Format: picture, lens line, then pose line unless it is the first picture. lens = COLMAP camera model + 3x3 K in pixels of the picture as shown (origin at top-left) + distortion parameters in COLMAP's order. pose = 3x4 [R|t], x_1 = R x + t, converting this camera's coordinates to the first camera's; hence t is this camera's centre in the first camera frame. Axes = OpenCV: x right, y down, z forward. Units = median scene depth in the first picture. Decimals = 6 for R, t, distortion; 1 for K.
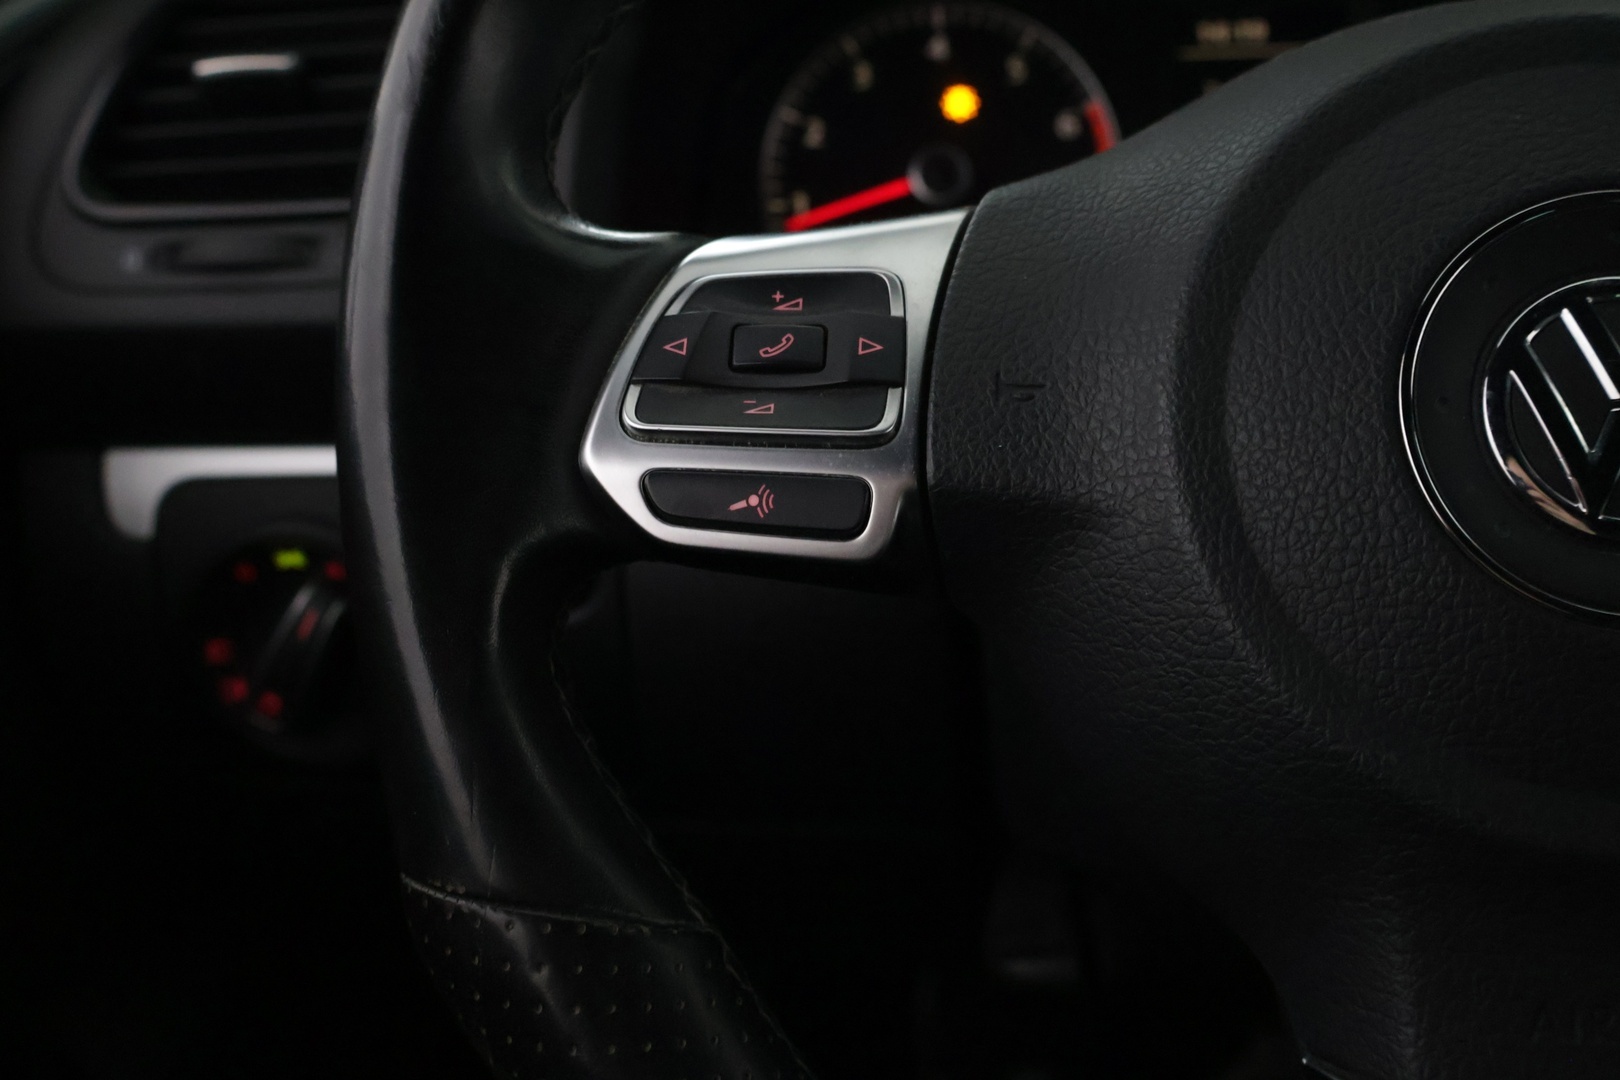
lens RADIAL K [[1737.9, 0, 810.0], [0, 1737.9, 540.0], [0, 0, 1]] dist [0.011058, 0.000359]
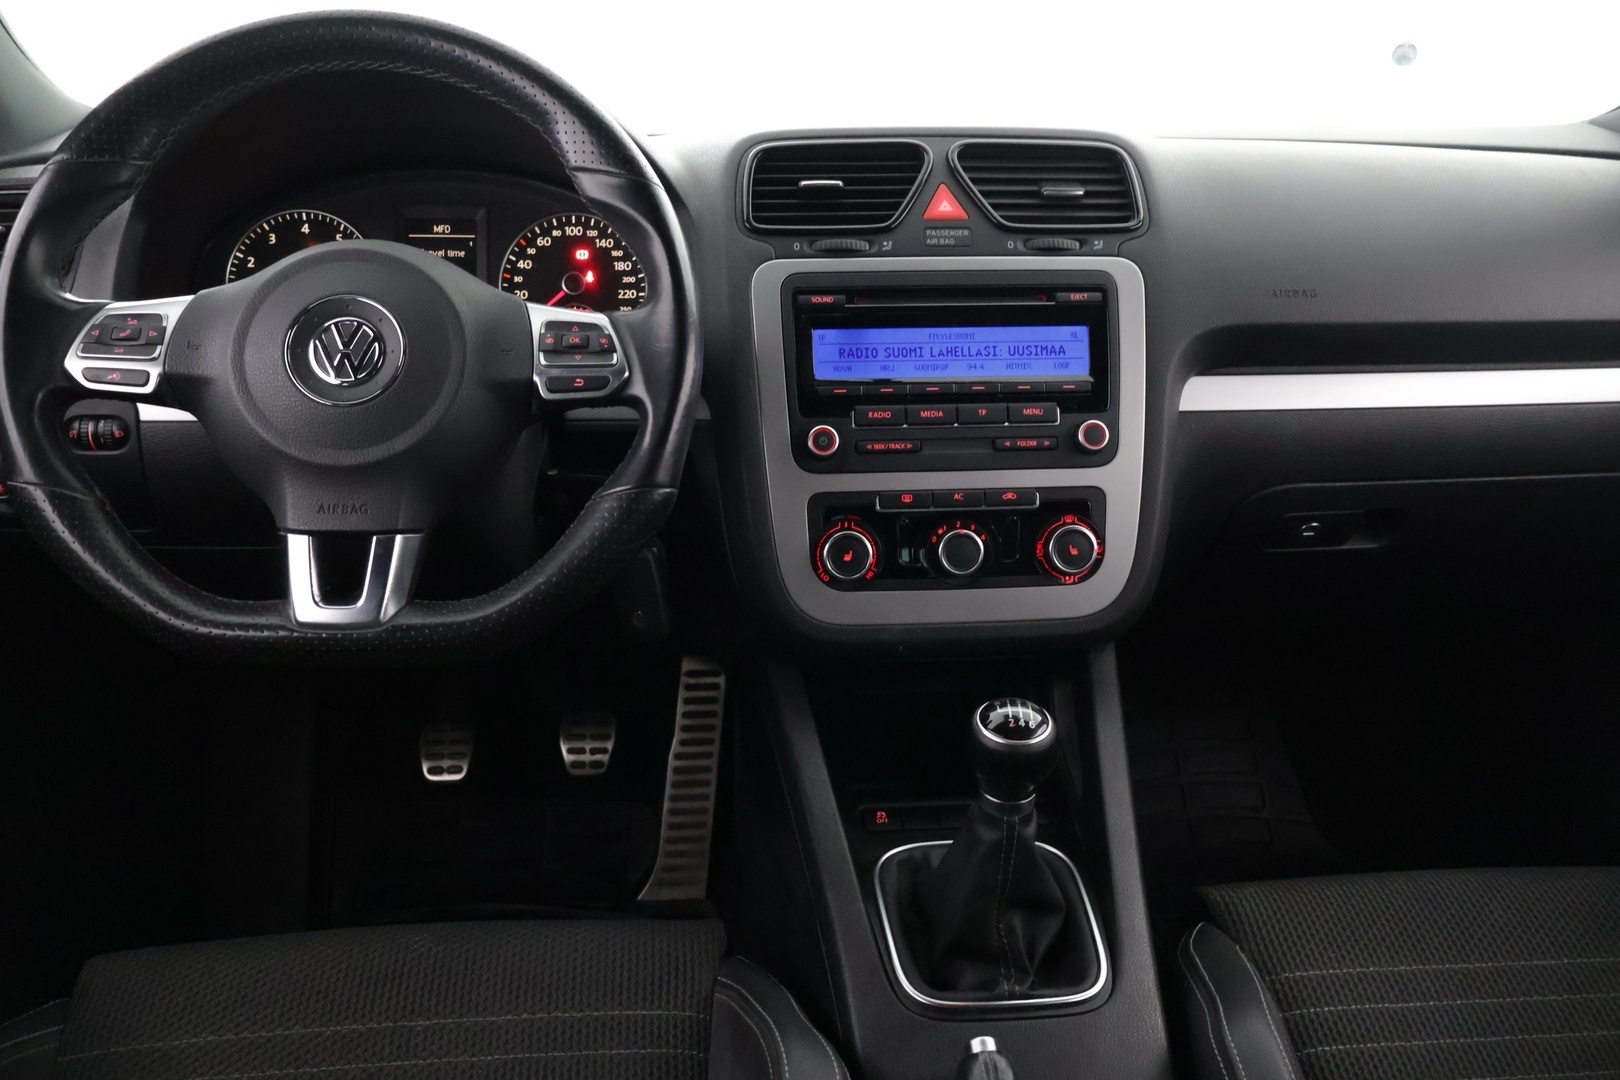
lens RADIAL K [[1366.8, 0, 810.0], [0, 1366.8, 540.0], [0, 0, 1]] dist [0.001994, 0.006575]
pose [[0.984628, -0.004810, 0.174600, 0.858376], [0.007046, 0.999901, -0.012190, 0.349479], [-0.174524, 0.013233, 0.984564, -1.952888]]
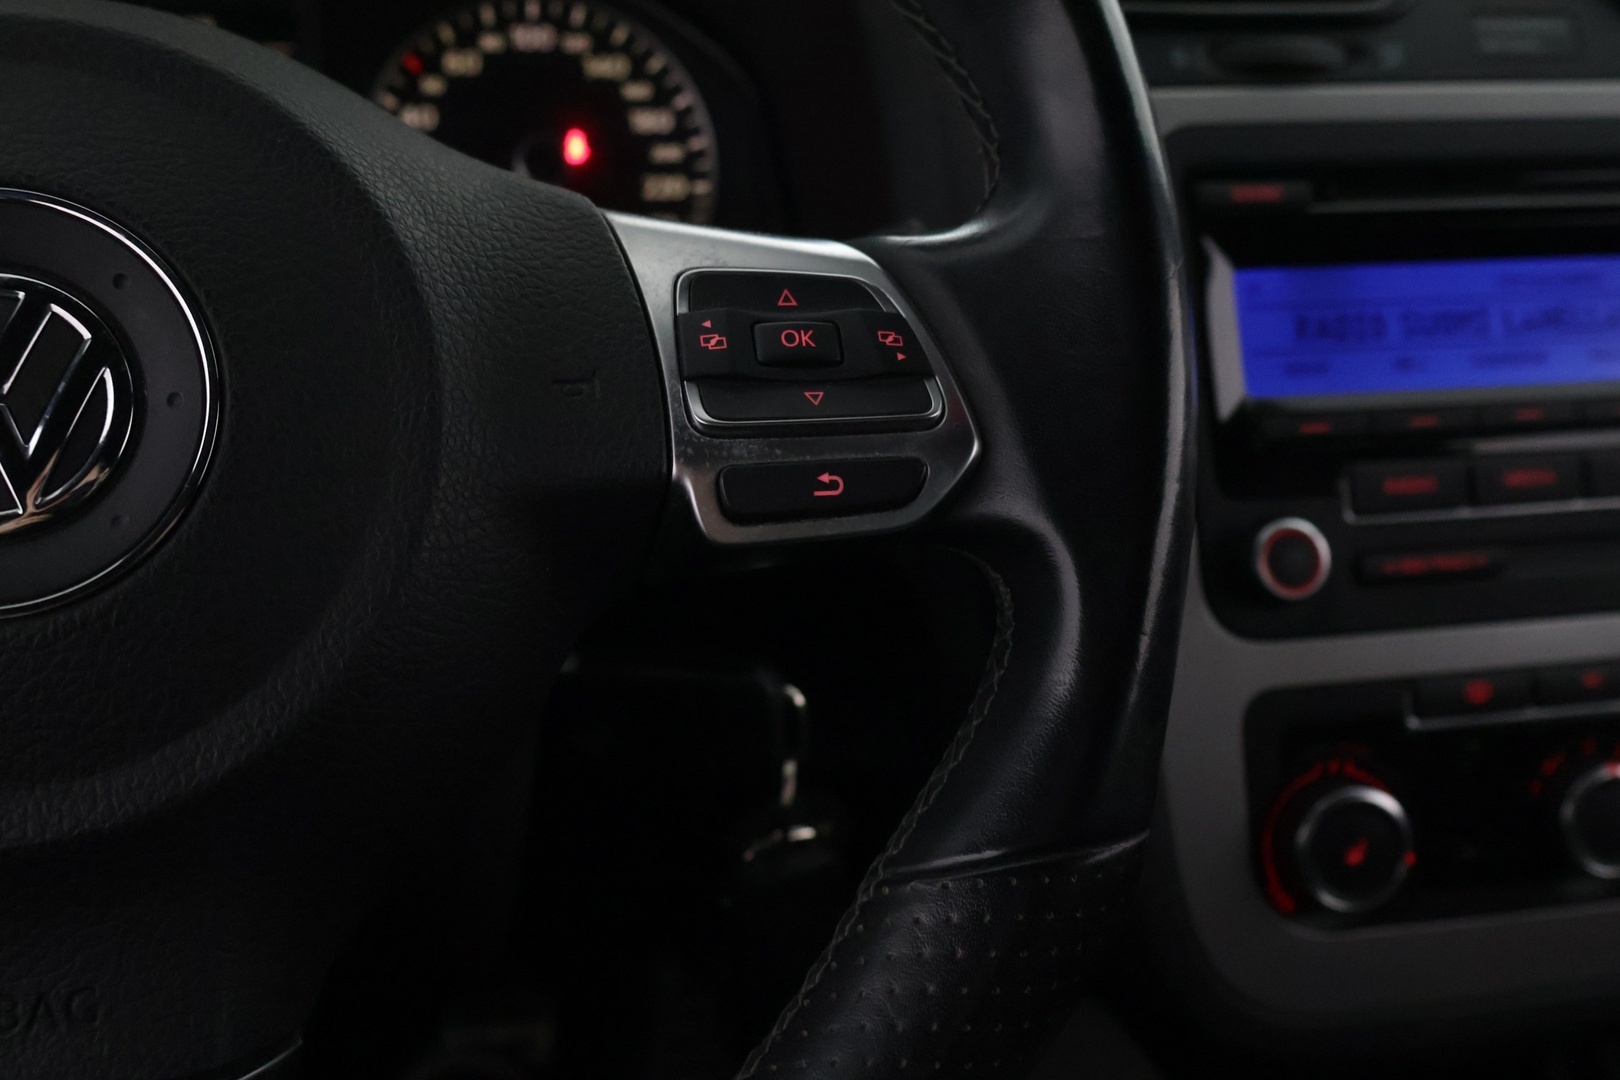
lens RADIAL K [[1737.9, 0, 810.0], [0, 1737.9, 540.0], [0, 0, 1]] dist [0.011058, 0.000359]
pose [[0.954115, -0.044967, 0.296046, 0.557366], [0.043211, 0.998988, 0.012473, 0.008331], [-0.296308, 0.000892, 0.955092, -0.112276]]
